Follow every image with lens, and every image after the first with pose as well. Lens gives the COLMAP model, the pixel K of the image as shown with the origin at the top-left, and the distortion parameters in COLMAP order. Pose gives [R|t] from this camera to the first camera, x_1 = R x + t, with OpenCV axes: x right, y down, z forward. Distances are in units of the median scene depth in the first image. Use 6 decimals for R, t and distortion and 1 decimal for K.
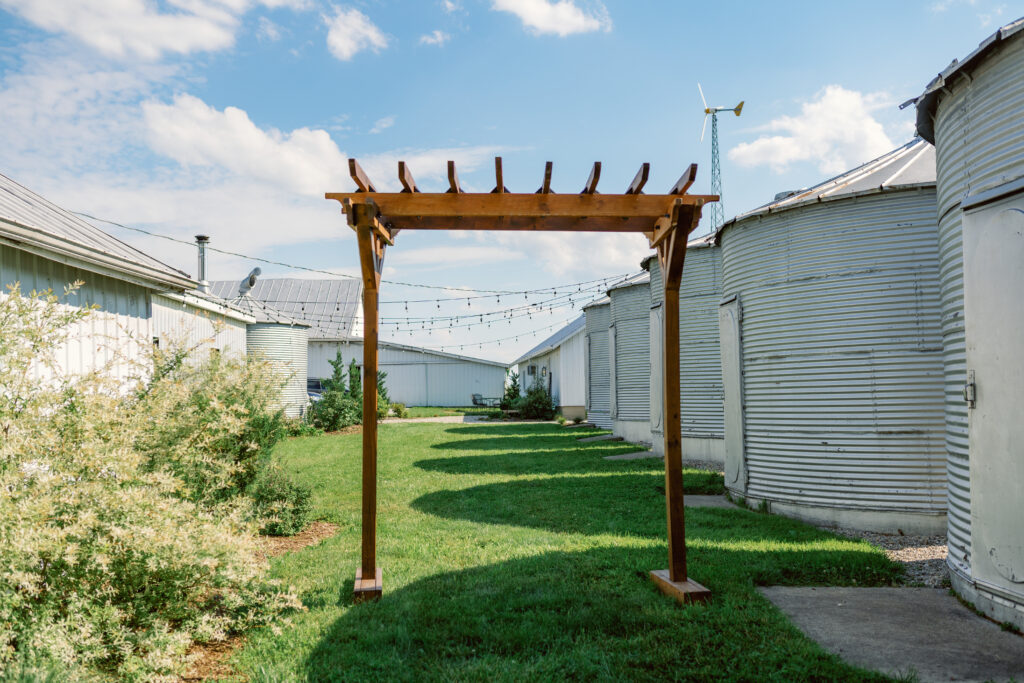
lens RADIAL K [[961.7, 0, 512.0], [0, 961.7, 341.5], [0, 0, 1]] dist [0.001281, -0.002618]
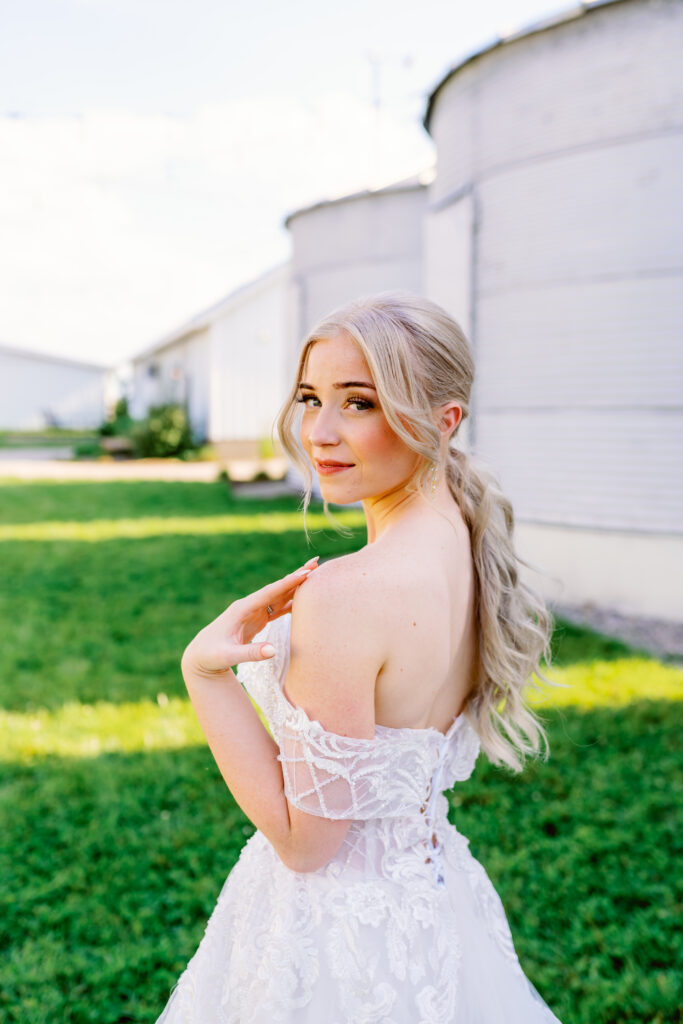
lens RADIAL K [[961.7, 0, 341.5], [0, 961.7, 512.0], [0, 0, 1]] dist [0.001281, -0.002618]
pose [[0.974794, -0.005952, 0.223029, 0.001077], [-0.029858, 0.987172, 0.156845, 0.021900], [-0.221102, -0.159550, 0.962111, 0.451587]]
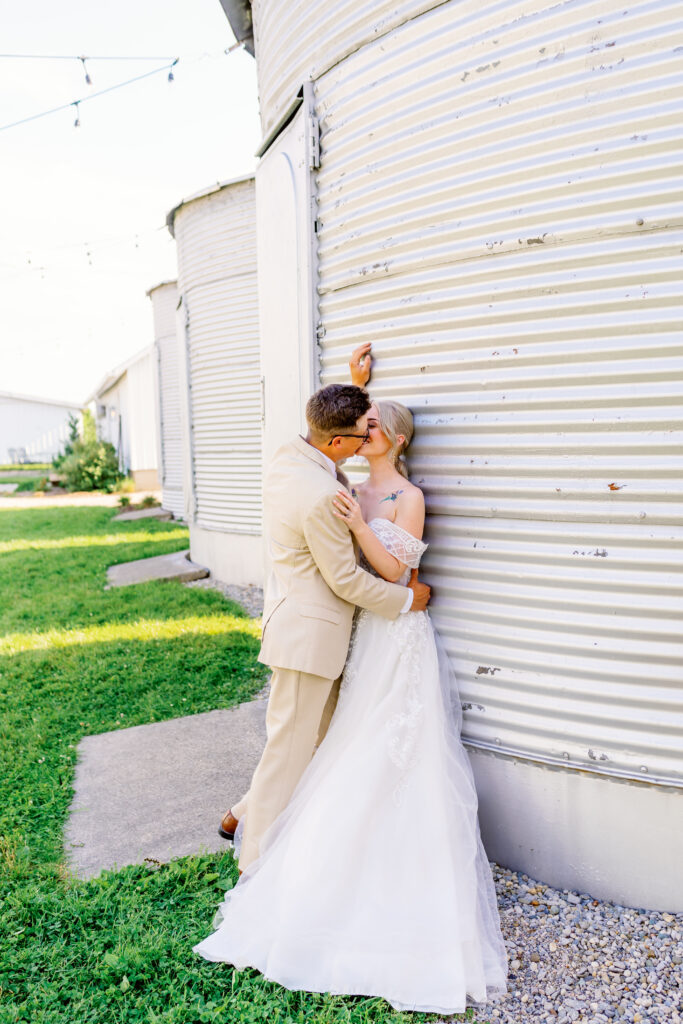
lens RADIAL K [[961.7, 0, 341.5], [0, 961.7, 512.0], [0, 0, 1]] dist [0.001281, -0.002618]
pose [[0.978574, -0.034440, 0.202993, 0.054168], [0.006808, 0.990785, 0.135275, 0.011365], [-0.205781, -0.130994, 0.969791, 0.362363]]
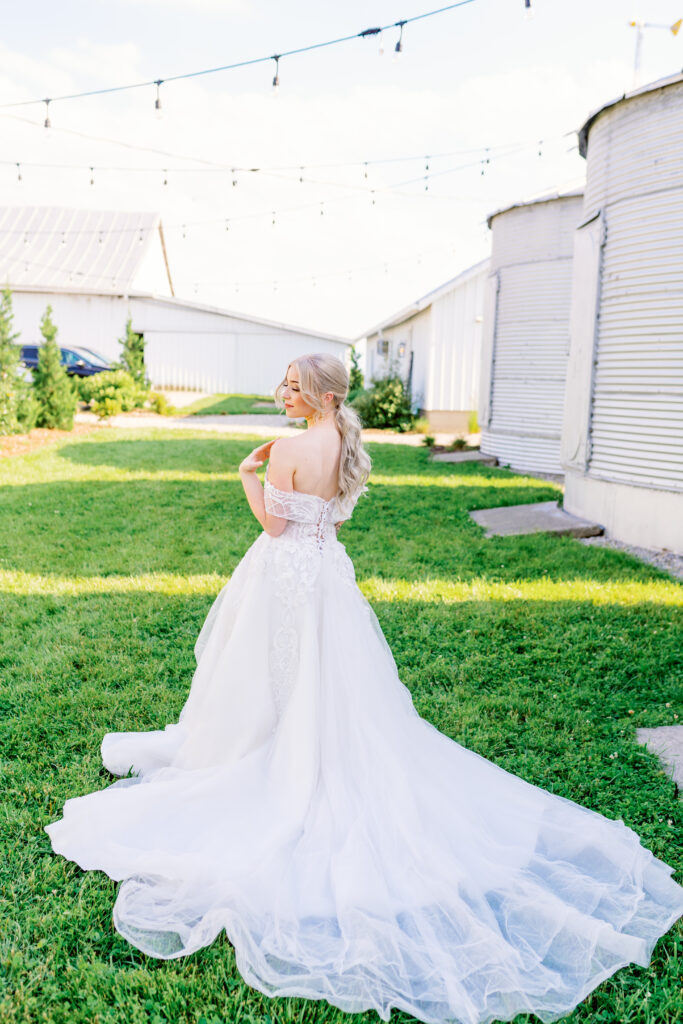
lens RADIAL K [[977.7, 0, 341.5], [0, 977.7, 512.0], [0, 0, 1]] dist [0.001593, -0.000434]
pose [[0.998509, 0.050579, -0.020551, 0.013829], [-0.045759, 0.980663, 0.190279, 0.016971], [0.029777, -0.189055, 0.981515, 0.390802]]
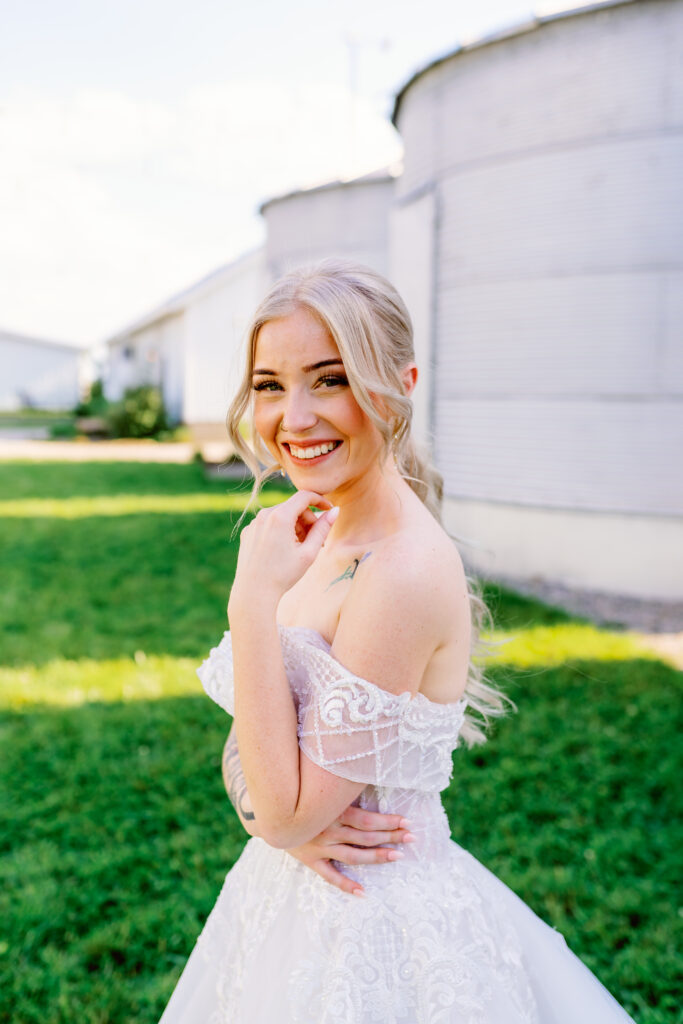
lens RADIAL K [[961.7, 0, 341.5], [0, 961.7, 512.0], [0, 0, 1]] dist [0.001281, -0.002618]
pose [[0.968641, -0.001835, 0.248456, -0.000019], [-0.042386, 0.984094, 0.172516, 0.021068], [-0.244821, -0.177637, 0.953157, 0.439551]]
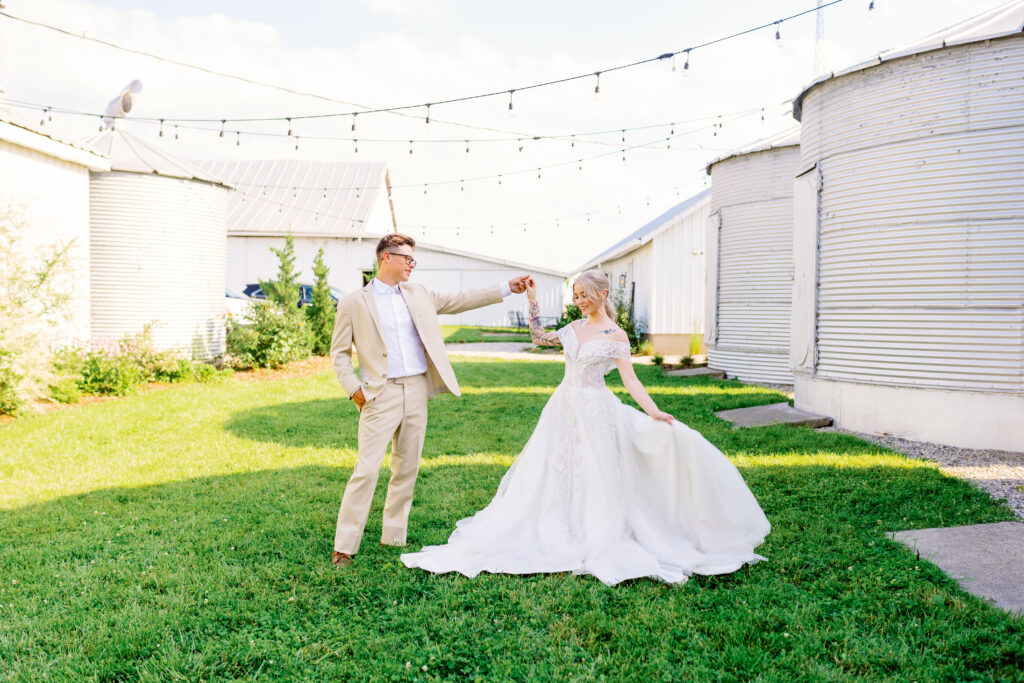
lens RADIAL K [[961.7, 0, 512.0], [0, 961.7, 341.5], [0, 0, 1]] dist [0.001281, -0.002618]
pose [[0.997998, 0.028699, -0.056352, -0.005333], [-0.023730, 0.995931, 0.086939, 0.017990], [0.058618, -0.085428, 0.994619, 0.342190]]
